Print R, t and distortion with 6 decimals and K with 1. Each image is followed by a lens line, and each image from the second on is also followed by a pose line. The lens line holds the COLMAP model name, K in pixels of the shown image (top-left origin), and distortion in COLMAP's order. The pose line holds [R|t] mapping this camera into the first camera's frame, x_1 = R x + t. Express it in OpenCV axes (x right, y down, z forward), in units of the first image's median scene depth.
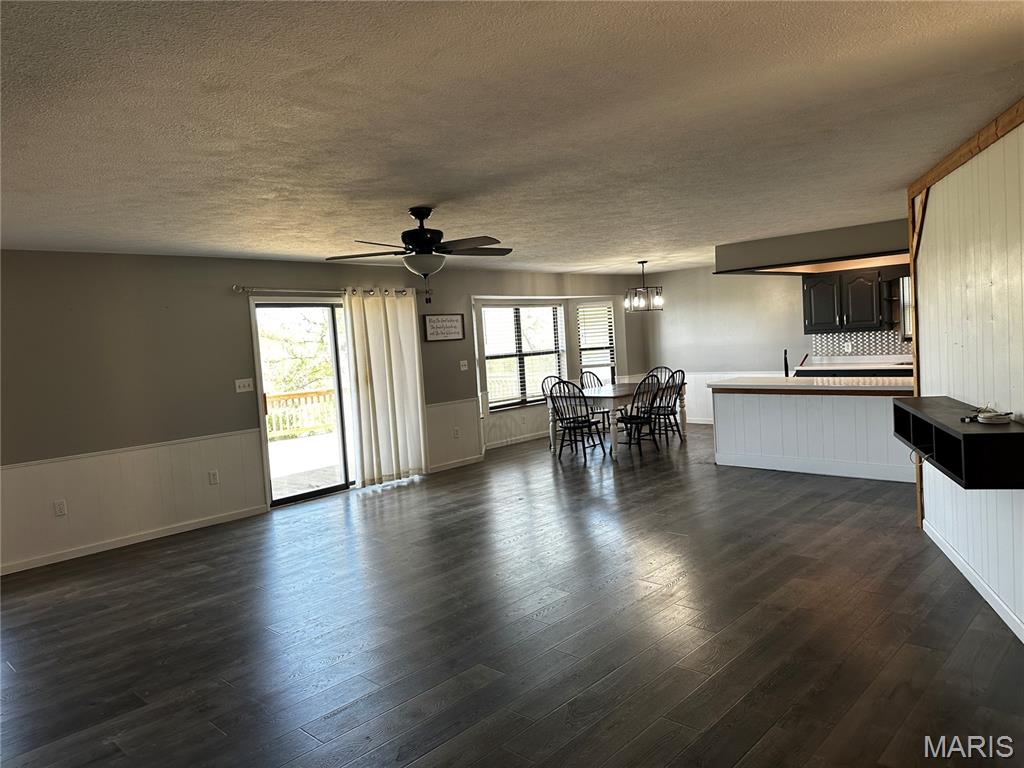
lens RADIAL K [[693.5, 0, 512.0], [0, 693.5, 384.0], [0, 0, 1]] dist [0.158939, -0.179542]
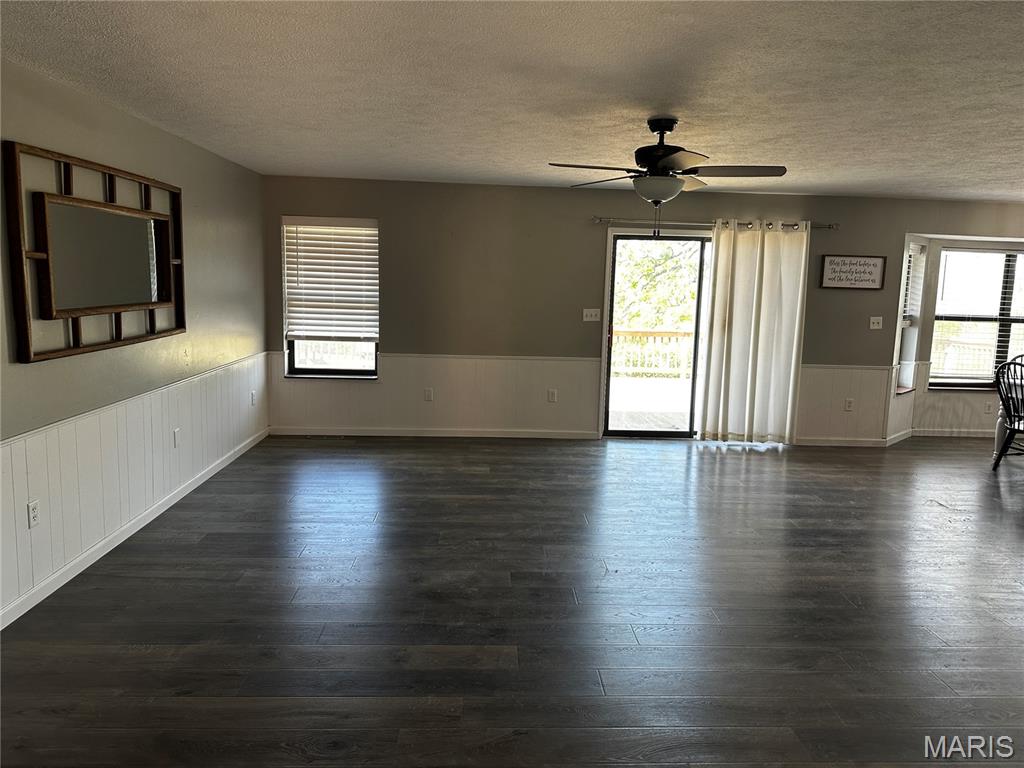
lens RADIAL K [[693.5, 0, 512.0], [0, 693.5, 384.0], [0, 0, 1]] dist [0.158939, -0.179542]
pose [[0.736628, 0.182843, -0.651113, 0.188021], [-0.124598, 0.982971, 0.135071, -0.018882], [0.664722, -0.018370, 0.746865, 0.137748]]
